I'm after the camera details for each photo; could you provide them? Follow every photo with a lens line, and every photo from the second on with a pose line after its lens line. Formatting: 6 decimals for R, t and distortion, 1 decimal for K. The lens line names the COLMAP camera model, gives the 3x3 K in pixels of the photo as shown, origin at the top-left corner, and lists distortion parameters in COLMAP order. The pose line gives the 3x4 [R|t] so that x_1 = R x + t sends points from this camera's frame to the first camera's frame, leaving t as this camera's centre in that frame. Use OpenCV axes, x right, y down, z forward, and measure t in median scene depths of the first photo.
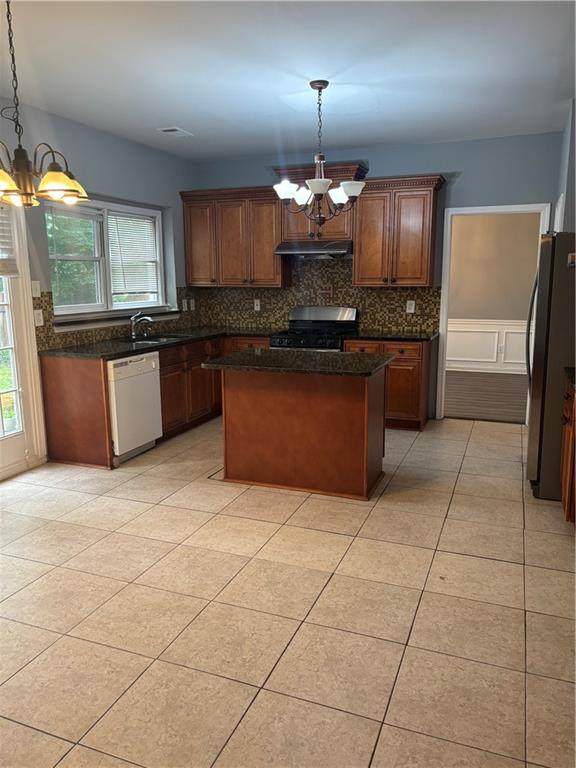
lens RADIAL K [[581.8, 0, 294.2], [0, 581.8, 378.6], [0, 0, 1]] dist [0.074291, -0.028683]
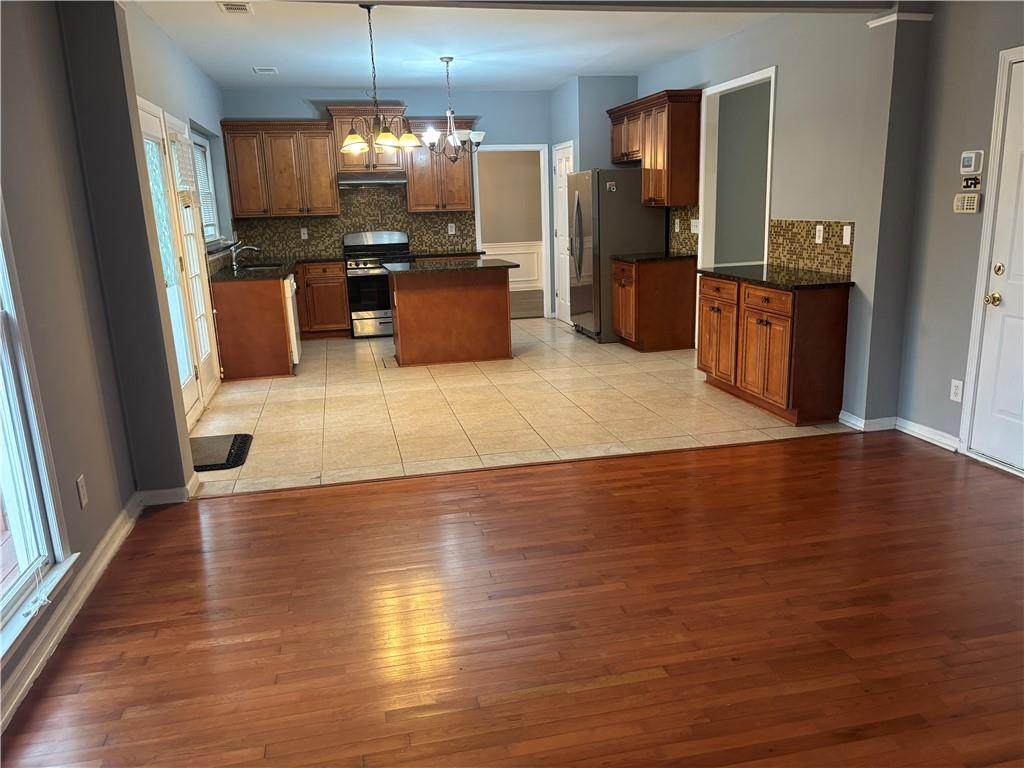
lens RADIAL K [[775.8, 0, 513.1], [0, 775.8, 388.2], [0, 0, 1]] dist [0.074291, -0.028683]
pose [[0.830509, -0.149550, 0.536553, -0.605252], [0.122485, 0.988738, 0.085995, 0.077668], [-0.543371, -0.005700, 0.839473, -0.401823]]
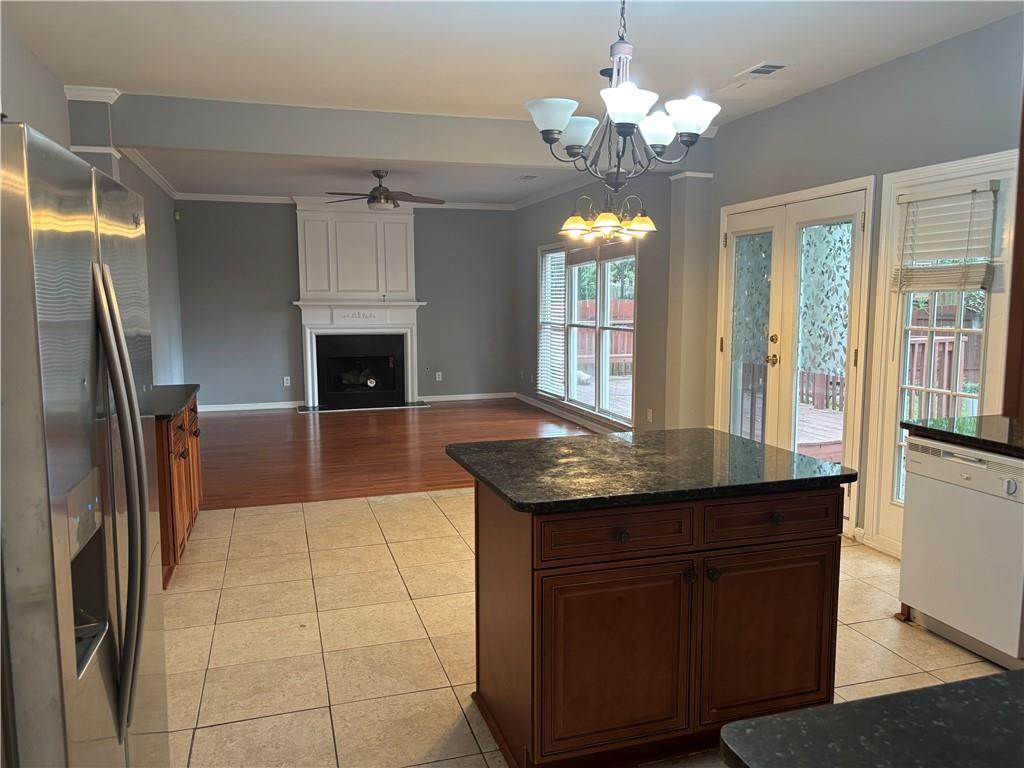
lens RADIAL K [[775.8, 0, 517.6], [0, 775.8, 385.9], [0, 0, 1]] dist [0.074291, -0.028683]
pose [[-0.785277, 0.082561, -0.613616, 0.353735], [-0.097148, 0.962363, 0.253810, -0.180754], [0.611476, 0.258922, -0.747701, 1.011416]]
